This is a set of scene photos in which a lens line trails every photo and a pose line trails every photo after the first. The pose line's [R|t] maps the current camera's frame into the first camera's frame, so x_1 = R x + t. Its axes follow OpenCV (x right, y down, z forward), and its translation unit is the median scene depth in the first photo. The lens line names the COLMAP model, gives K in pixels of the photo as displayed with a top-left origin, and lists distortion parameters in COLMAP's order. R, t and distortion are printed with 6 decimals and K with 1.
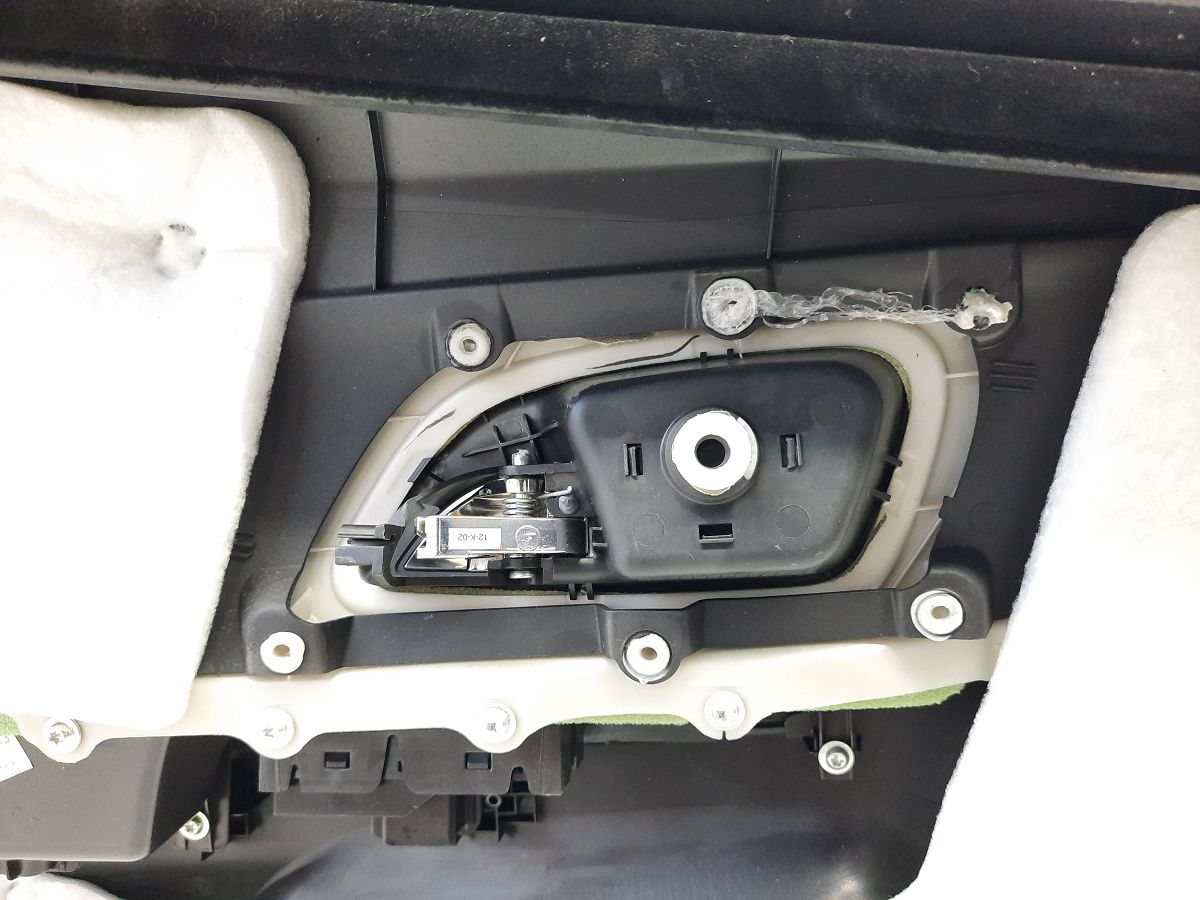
lens RADIAL K [[830.3, 0, 600.0], [0, 830.3, 450.0], [0, 0, 1]] dist [0.040940, -0.081449]
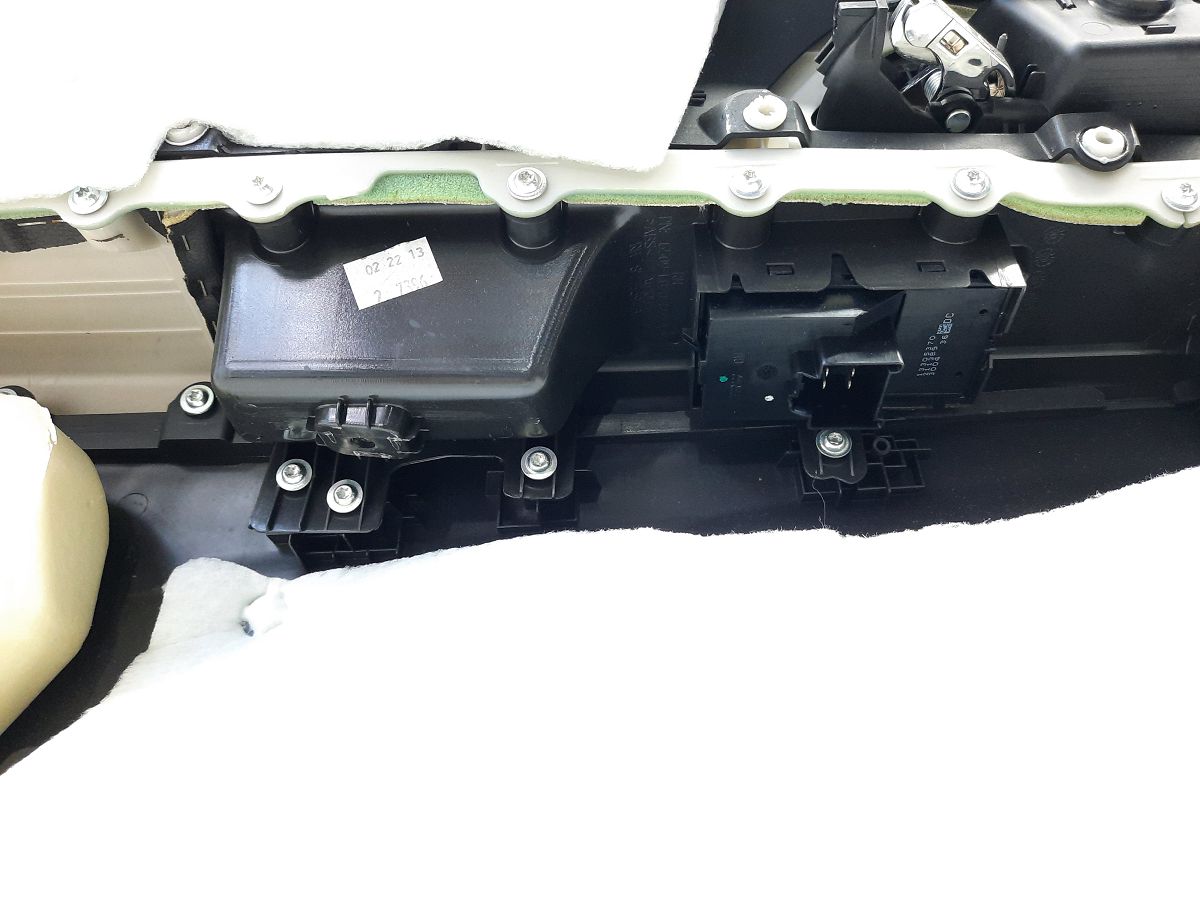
lens RADIAL K [[830.3, 0, 600.0], [0, 830.3, 450.0], [0, 0, 1]] dist [0.040940, -0.081449]
pose [[0.996632, 0.071372, 0.040387, -0.595226], [-0.041434, 0.863254, -0.503067, 1.132118], [-0.070769, 0.499699, 0.863303, 0.312348]]
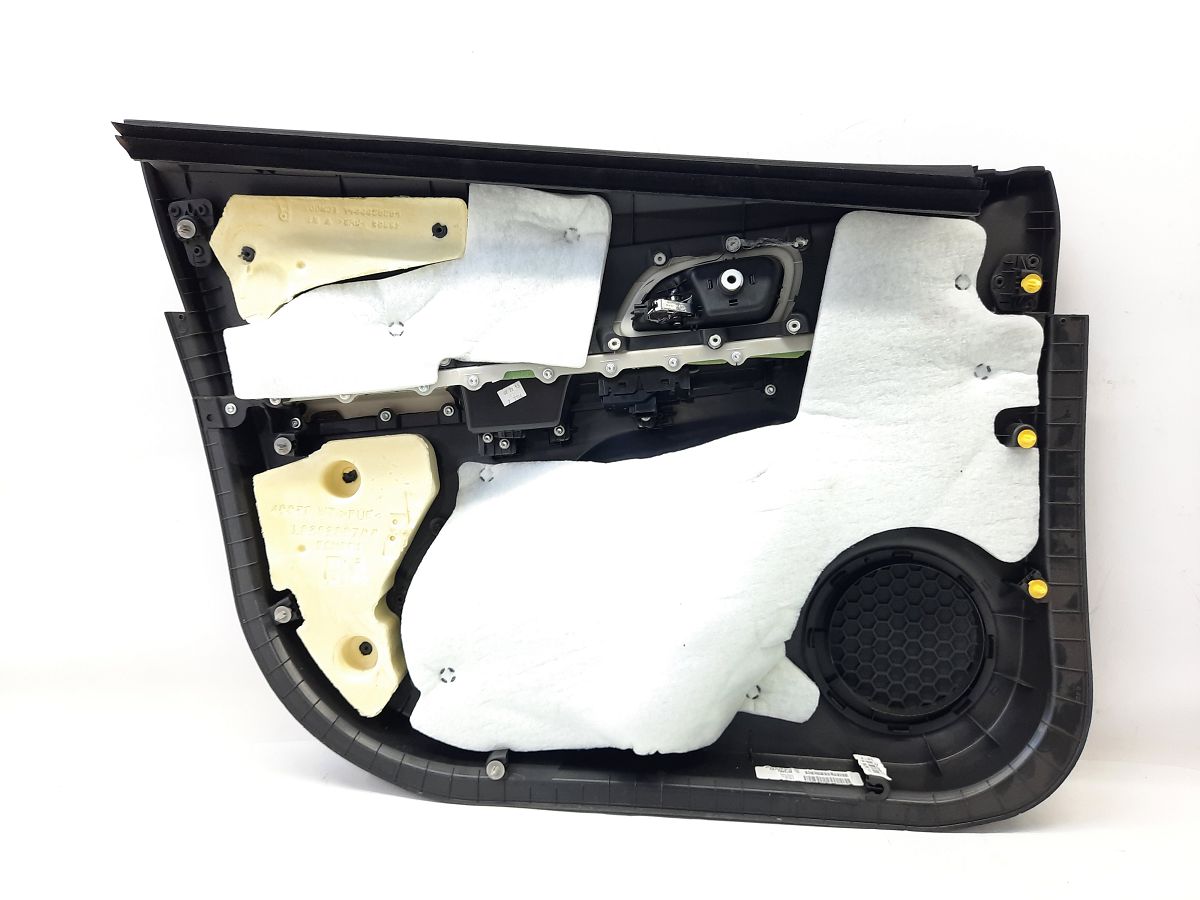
lens RADIAL K [[830.3, 0, 600.0], [0, 830.3, 450.0], [0, 0, 1]] dist [0.040940, -0.081449]
pose [[0.998617, -0.043226, 0.029928, -0.561330], [0.043892, 0.998794, -0.021986, 0.763664], [-0.028941, 0.023269, 0.999310, -2.542939]]
